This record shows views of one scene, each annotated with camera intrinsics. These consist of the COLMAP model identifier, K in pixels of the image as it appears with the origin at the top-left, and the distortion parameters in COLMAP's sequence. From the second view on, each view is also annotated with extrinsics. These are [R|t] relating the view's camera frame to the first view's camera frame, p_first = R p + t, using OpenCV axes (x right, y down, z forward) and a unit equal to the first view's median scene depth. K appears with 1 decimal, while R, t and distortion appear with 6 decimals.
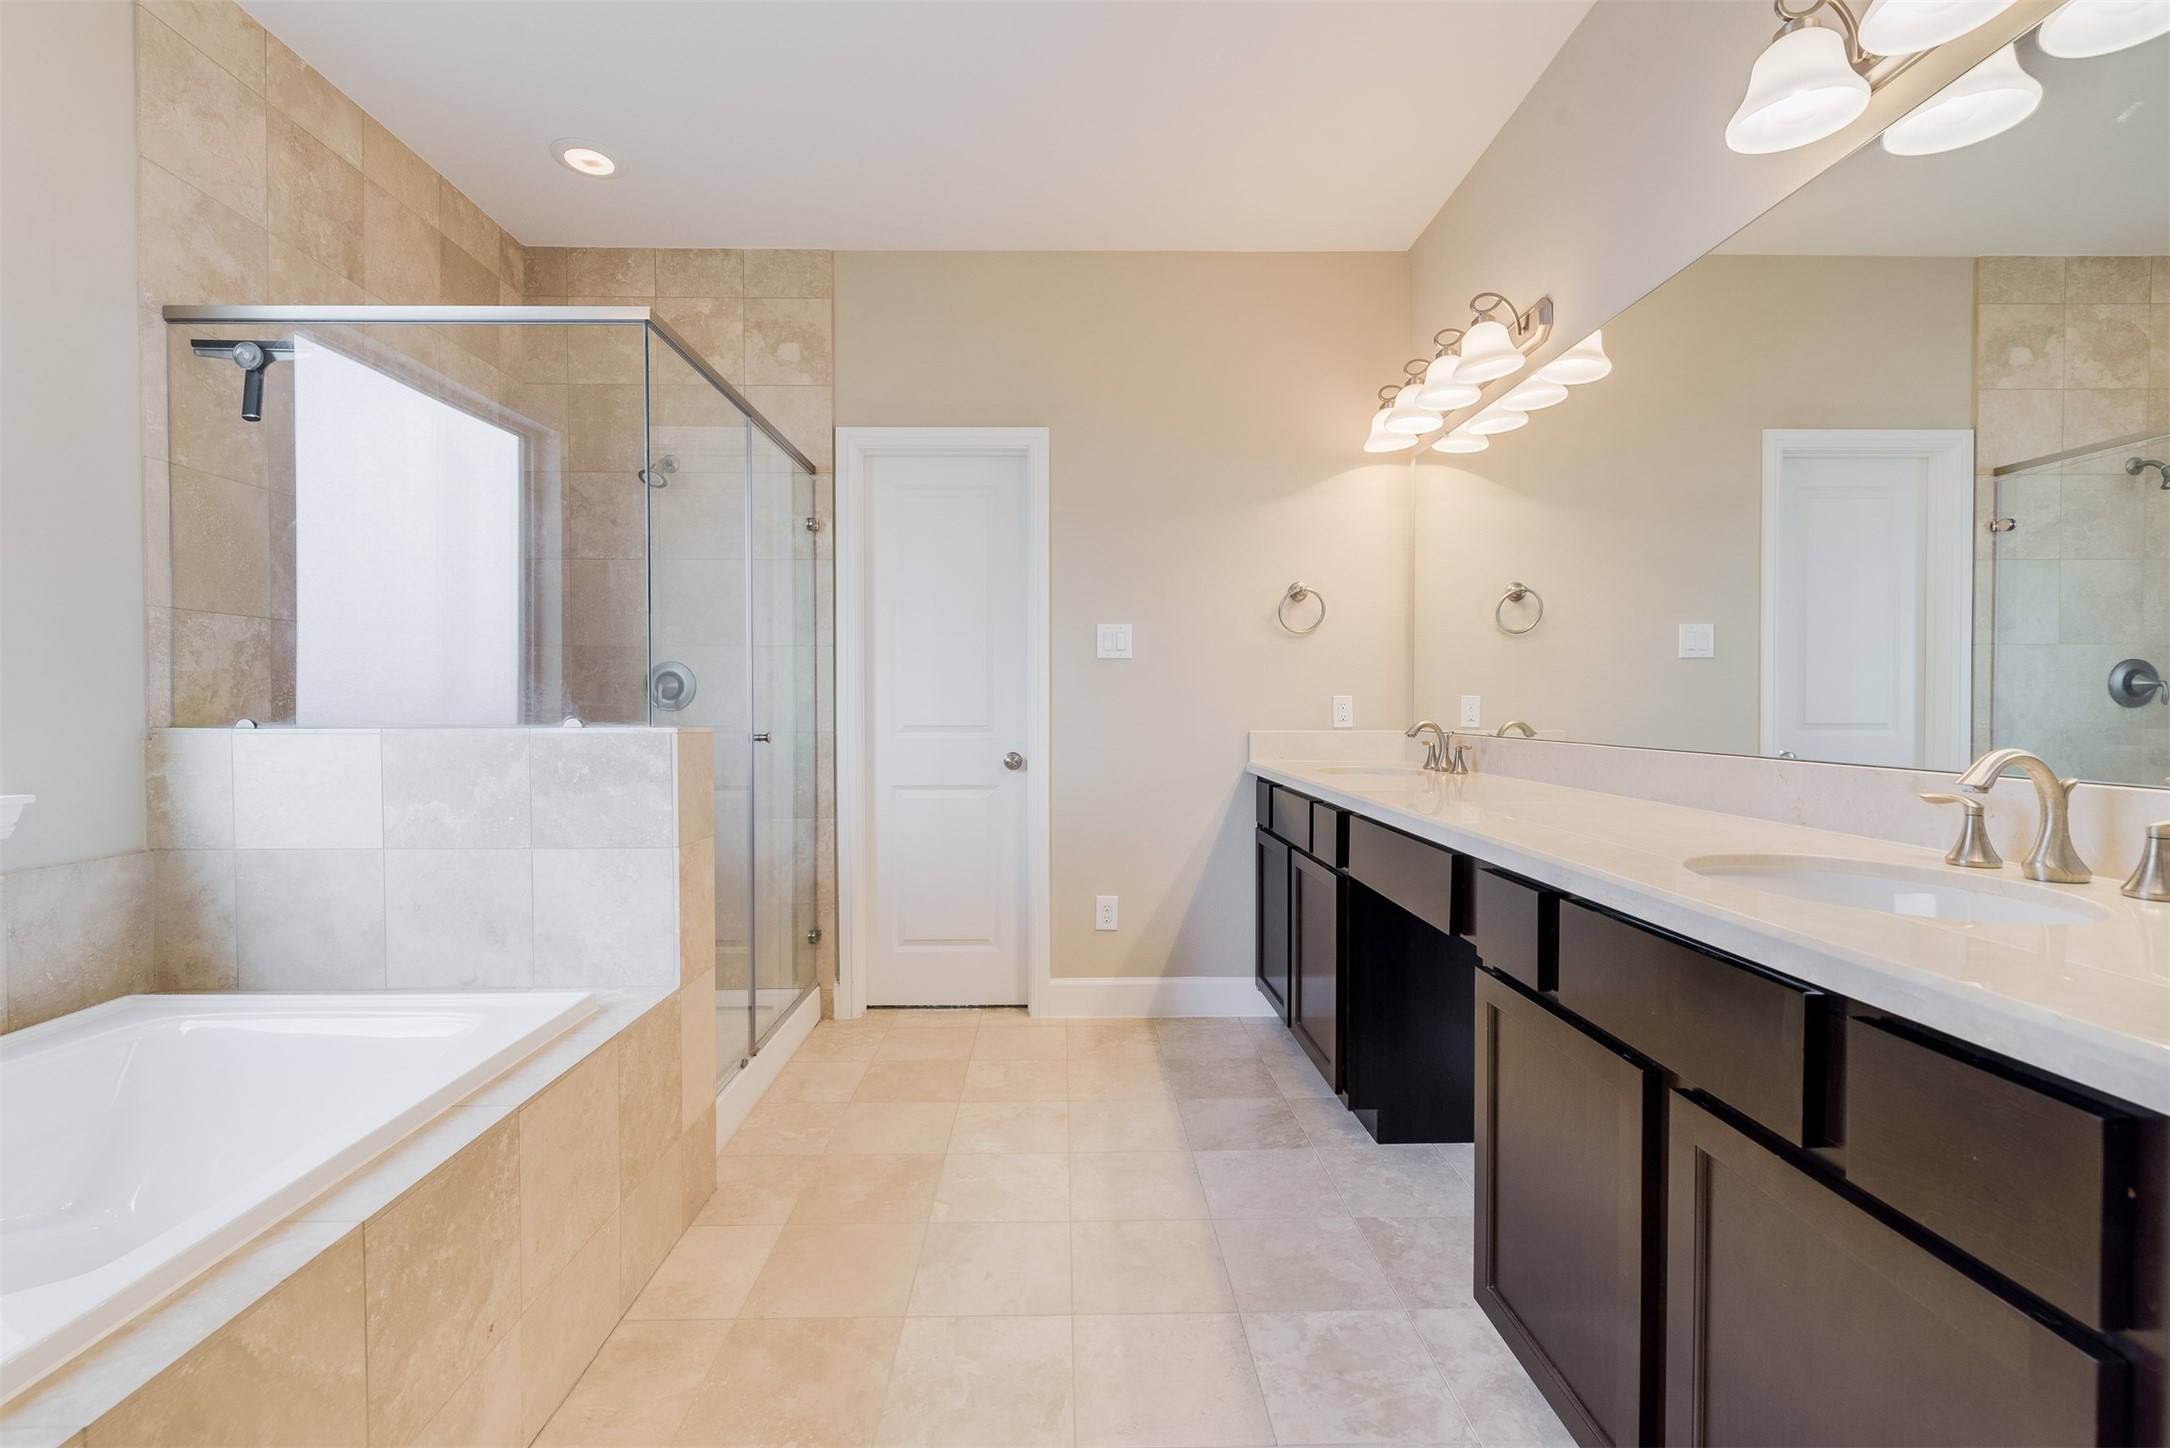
lens RADIAL K [[940.8, 0, 1077.9], [0, 940.8, 721.7], [0, 0, 1]] dist [0.006174, -0.001592]
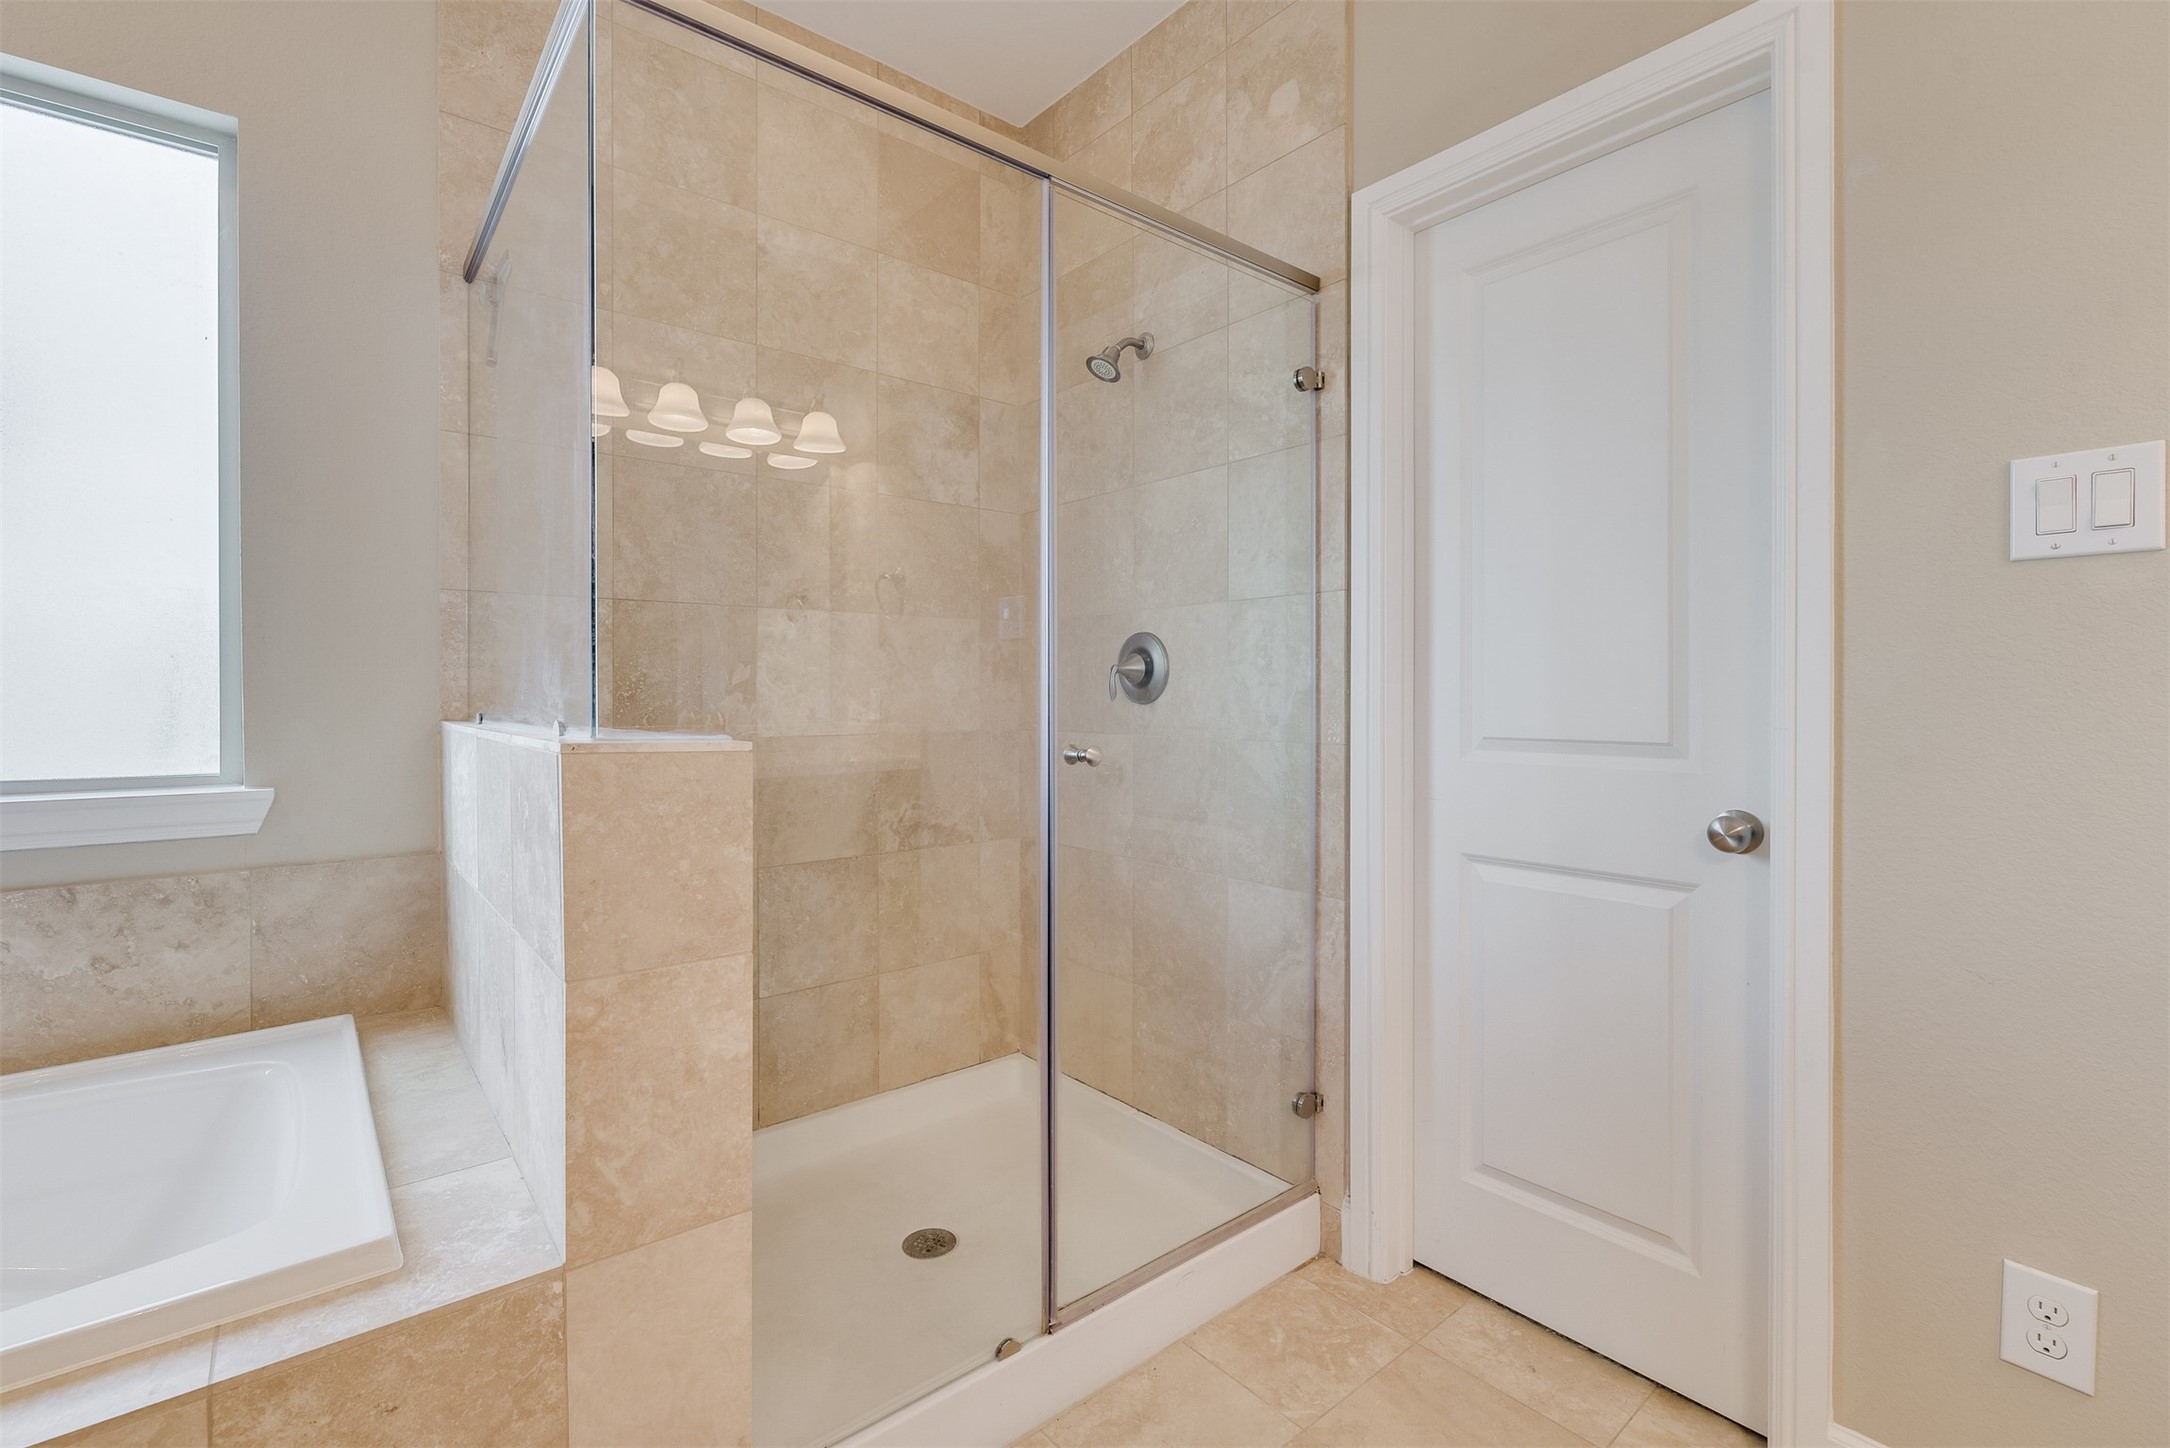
lens RADIAL K [[963.1, 0, 1060.0], [0, 963.1, 695.8], [0, 0, 1]] dist [0.000290, -0.000047]
pose [[0.620780, 0.001333, -0.783984, 0.098303], [-0.013996, 0.999858, -0.009383, -0.012274], [0.783860, 0.016797, 0.620710, 0.629211]]
